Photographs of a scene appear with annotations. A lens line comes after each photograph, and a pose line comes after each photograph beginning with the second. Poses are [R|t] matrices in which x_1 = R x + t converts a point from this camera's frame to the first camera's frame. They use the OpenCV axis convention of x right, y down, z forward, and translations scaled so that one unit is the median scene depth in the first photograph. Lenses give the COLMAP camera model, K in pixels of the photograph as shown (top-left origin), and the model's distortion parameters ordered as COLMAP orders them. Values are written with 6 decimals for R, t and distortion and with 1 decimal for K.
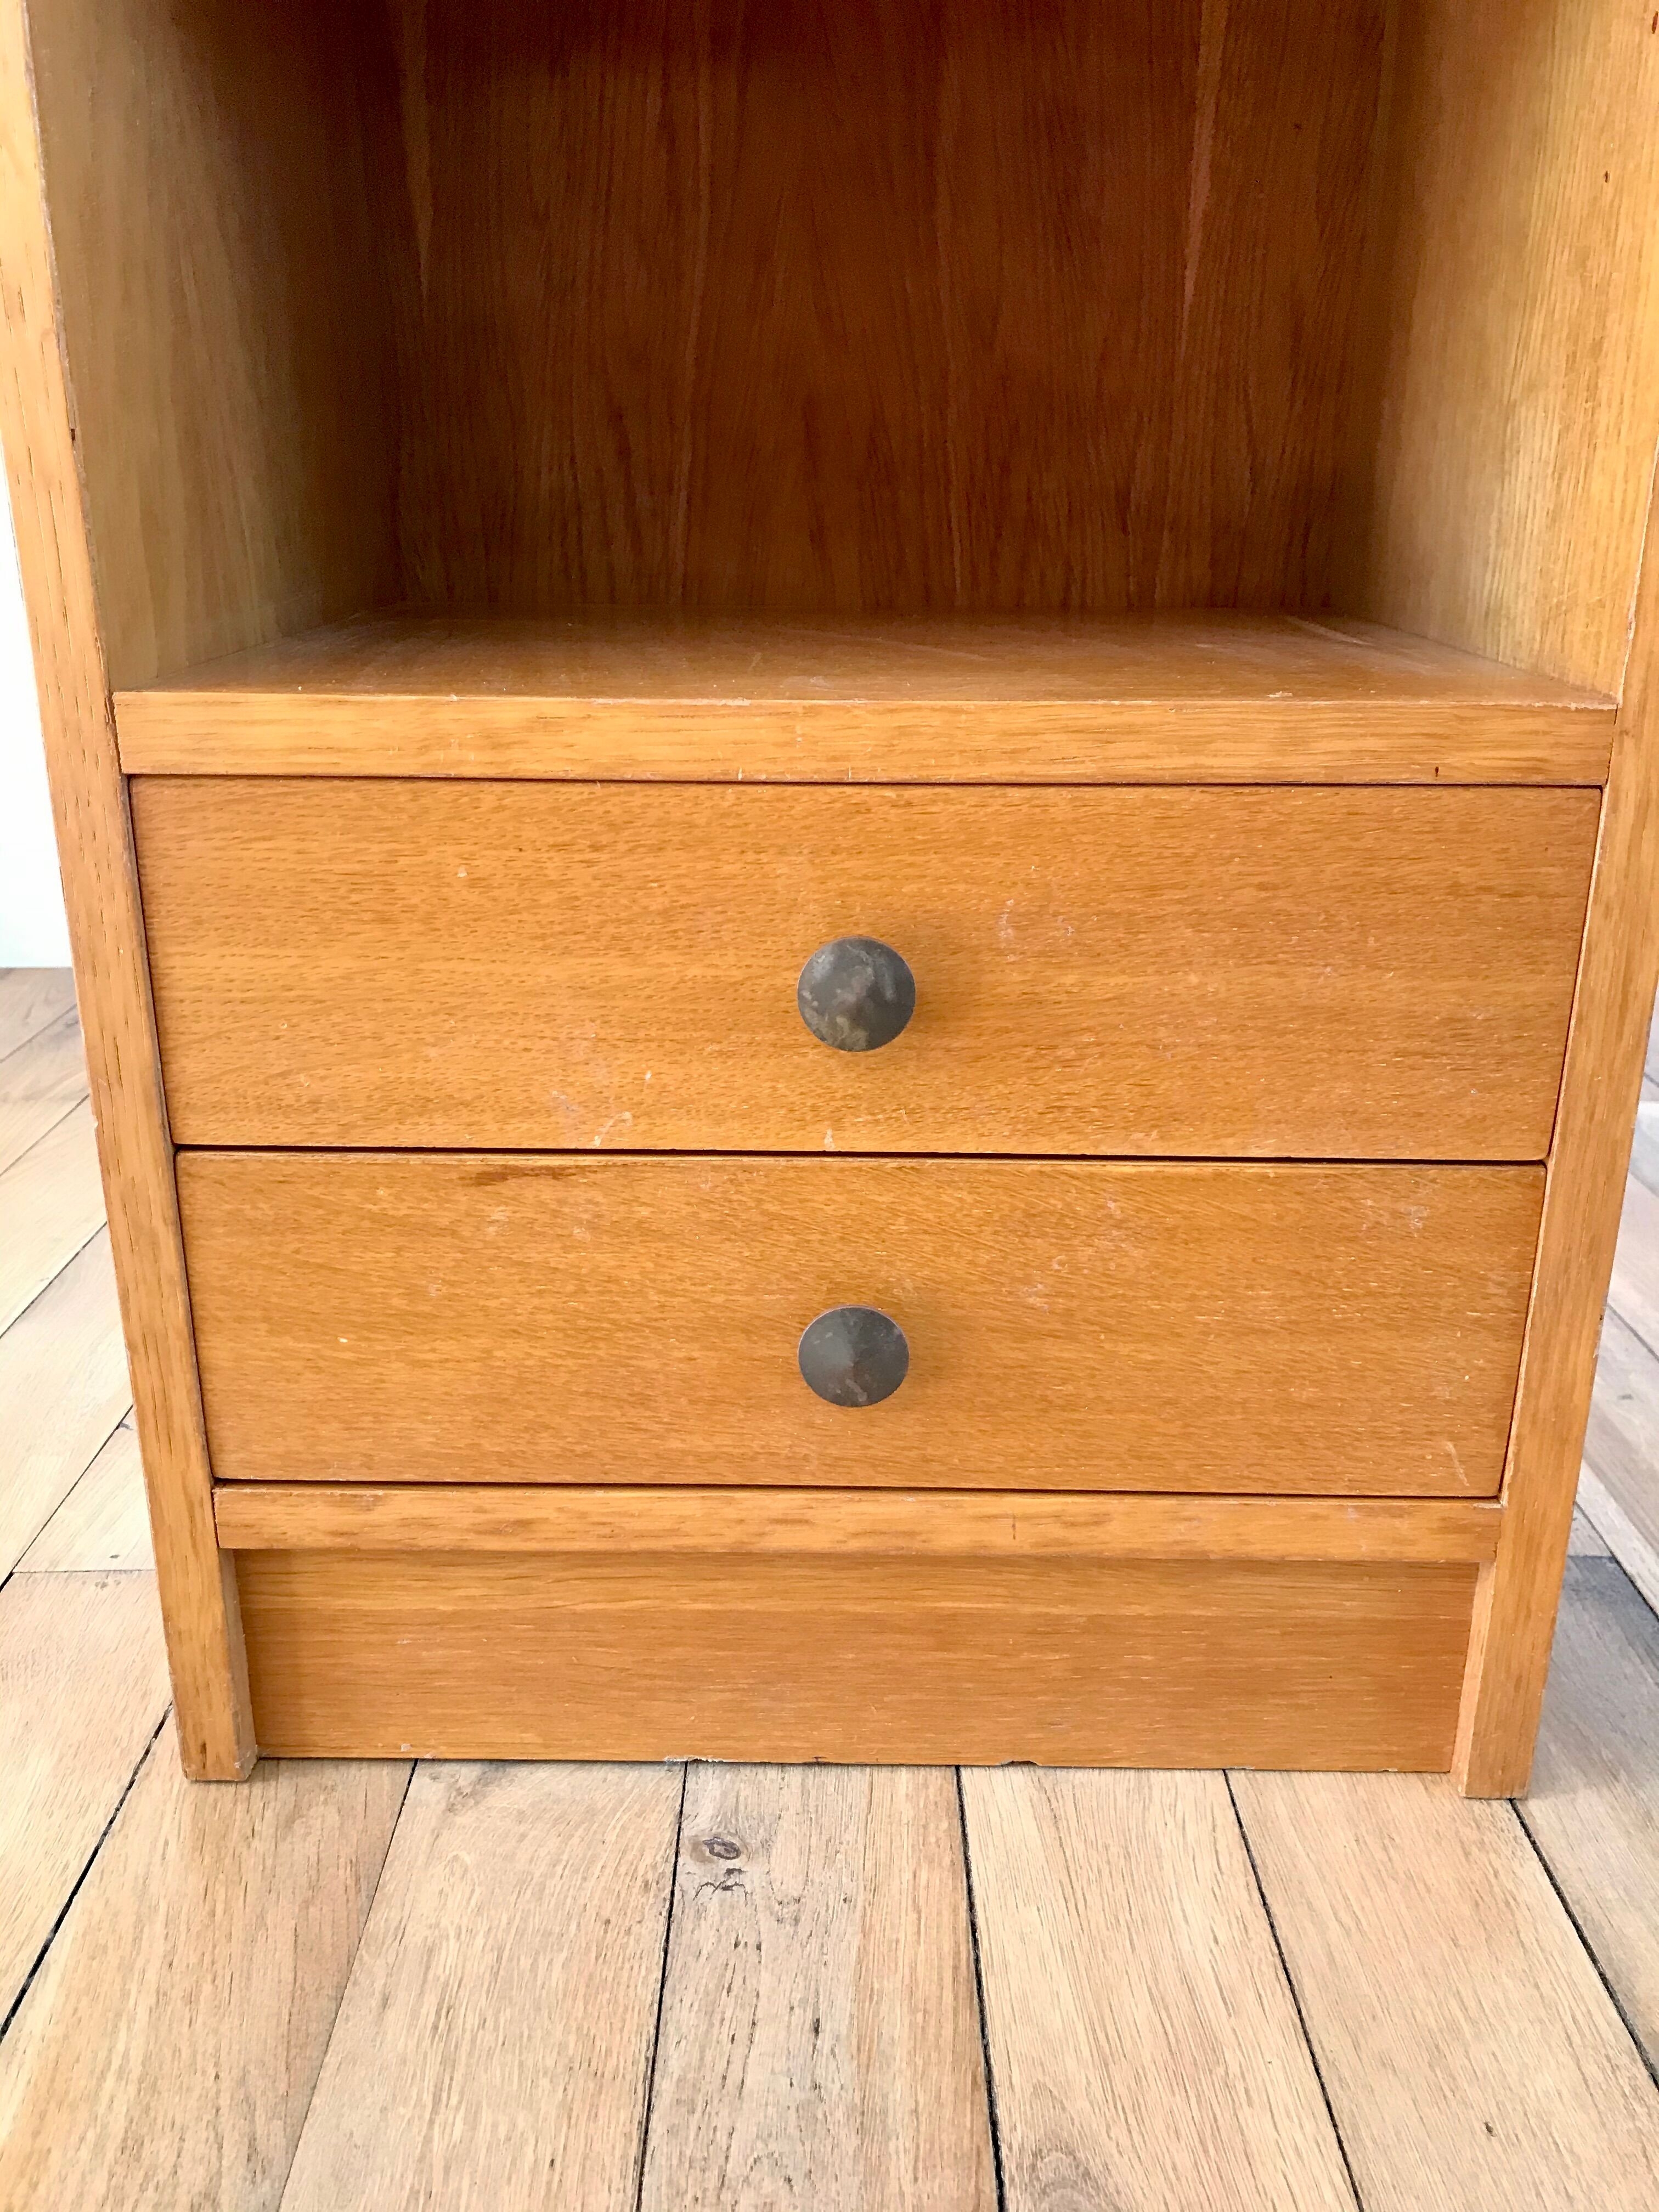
lens RADIAL K [[1758.3, 0, 839.5], [0, 1758.3, 1107.1], [0, 0, 1]] dist [0.033758, -0.034226]
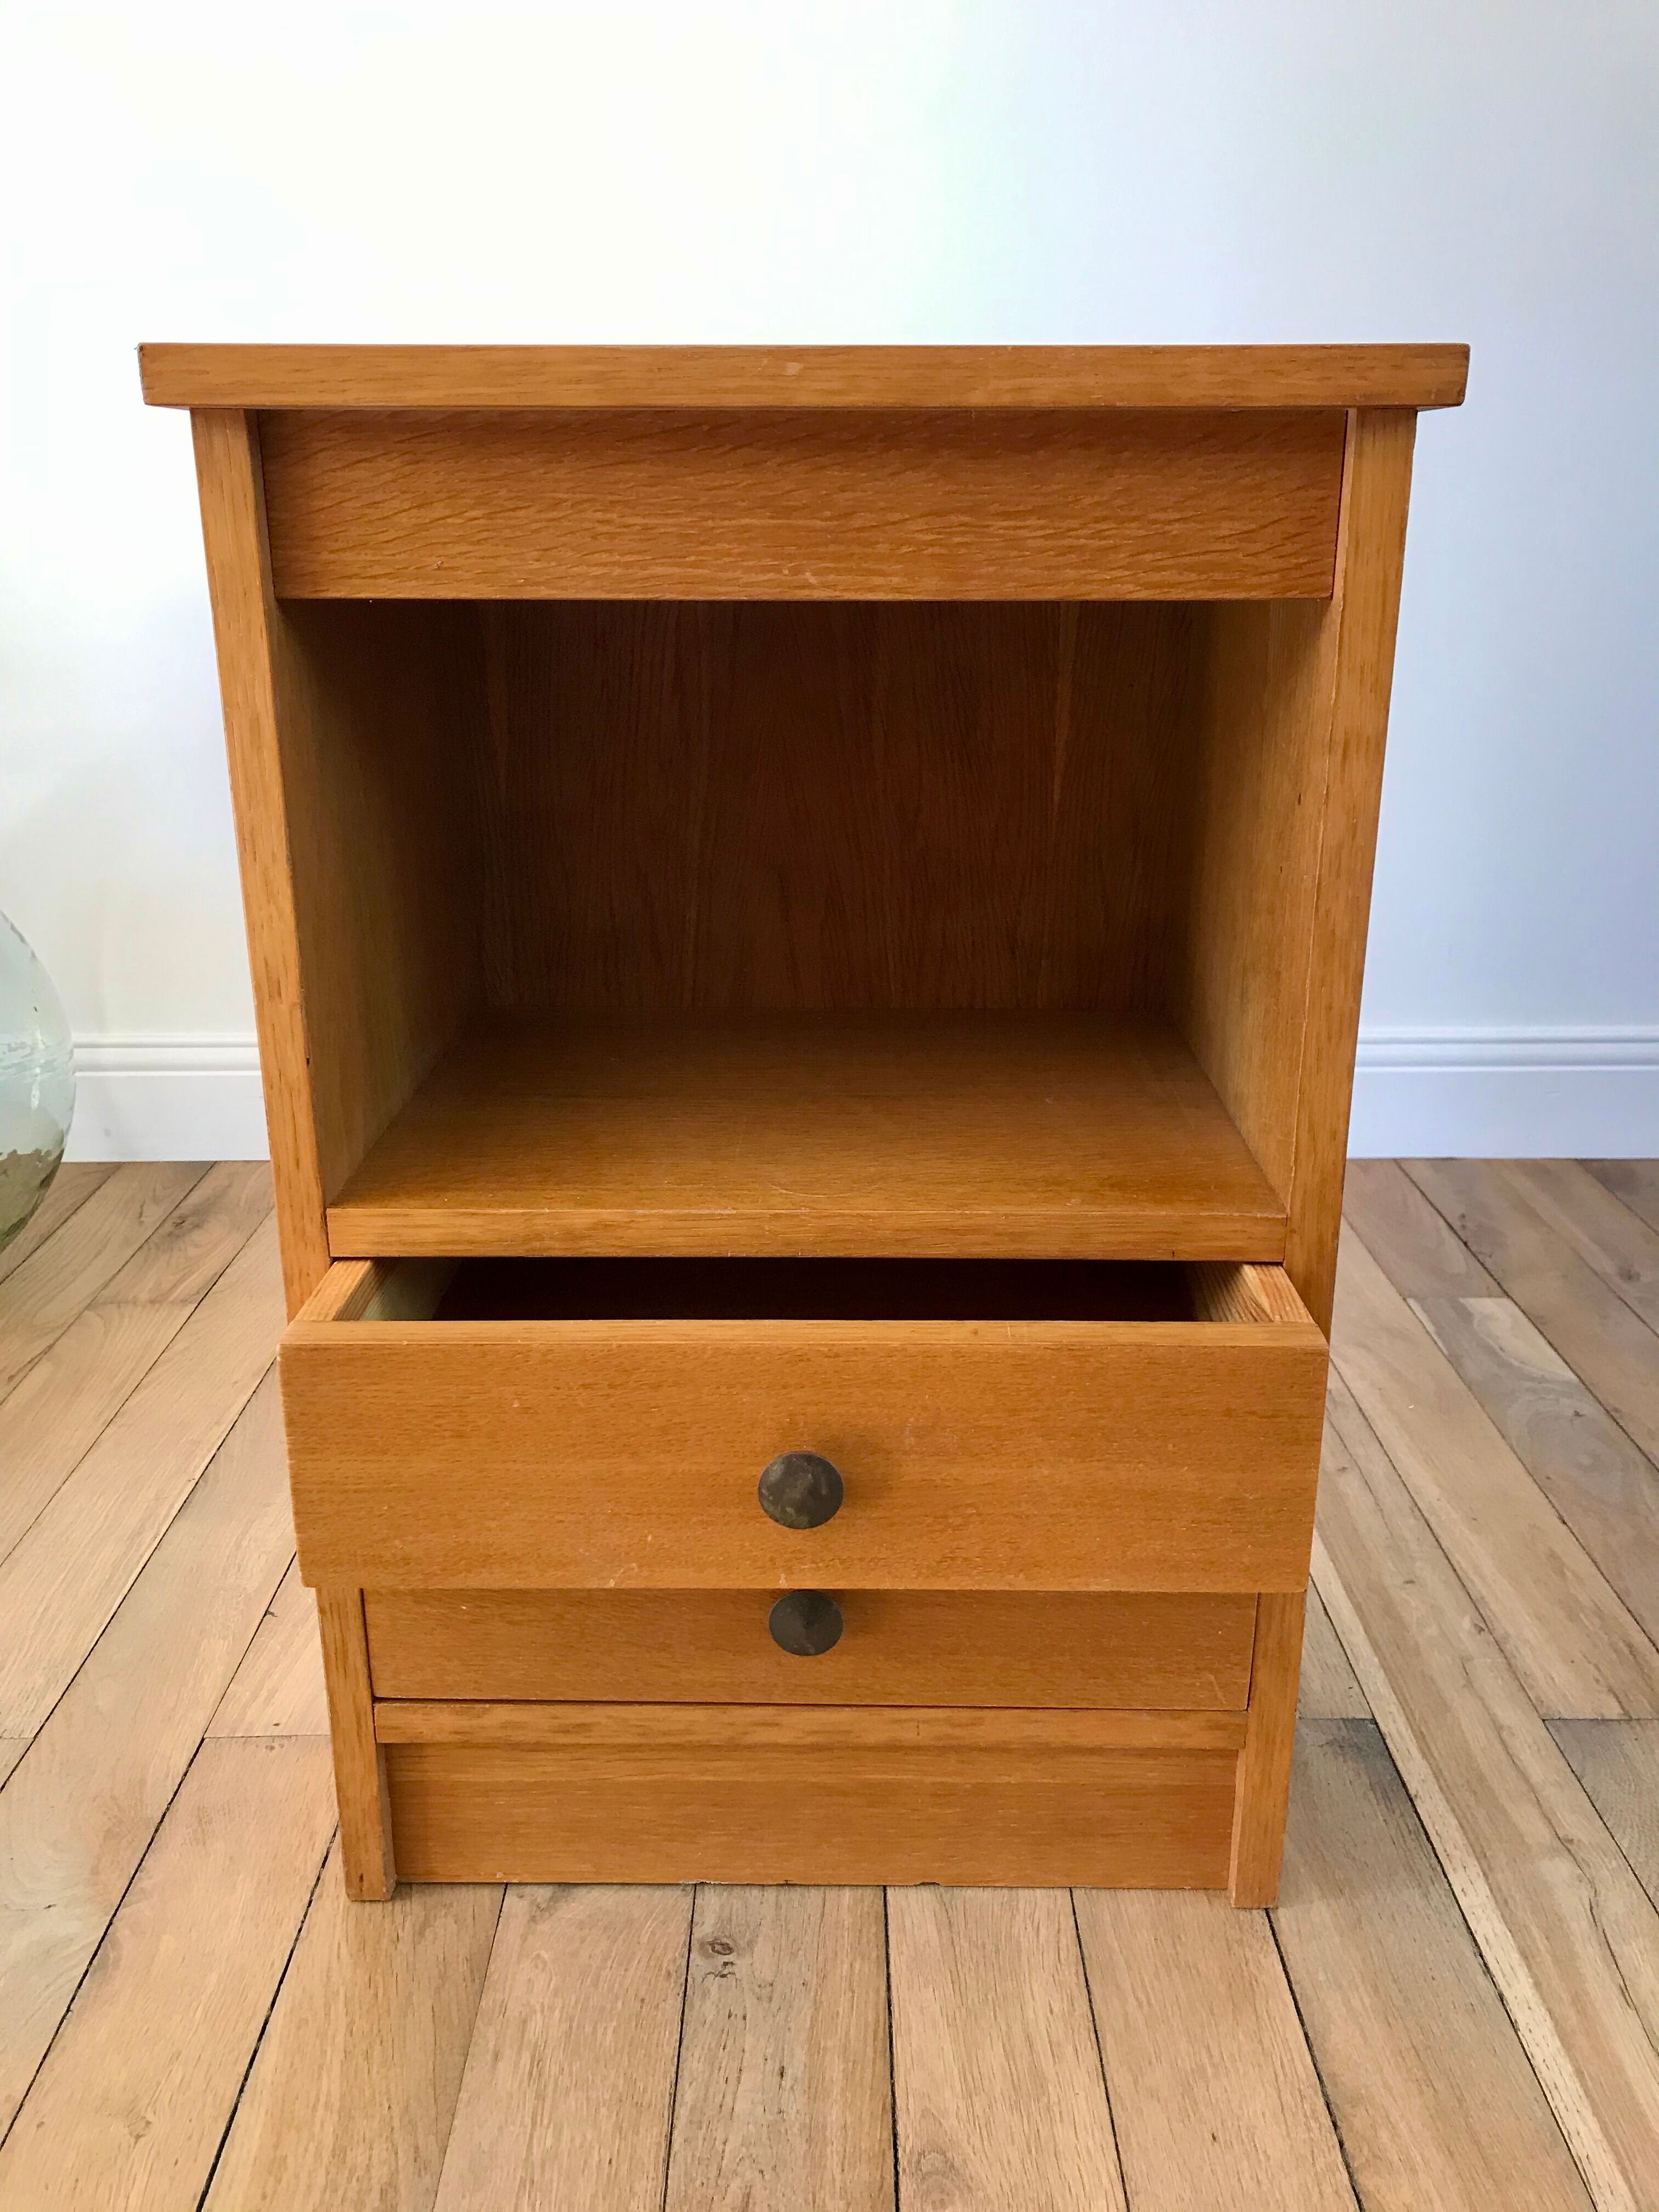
lens RADIAL K [[1758.3, 0, 848.3], [0, 1758.3, 1098.1], [0, 0, 1]] dist [0.033758, -0.034226]
pose [[0.999988, -0.004965, 0.000274, 0.044874], [0.004969, 0.999823, -0.018172, -0.269932], [-0.000184, 0.018173, 0.999835, -0.500523]]
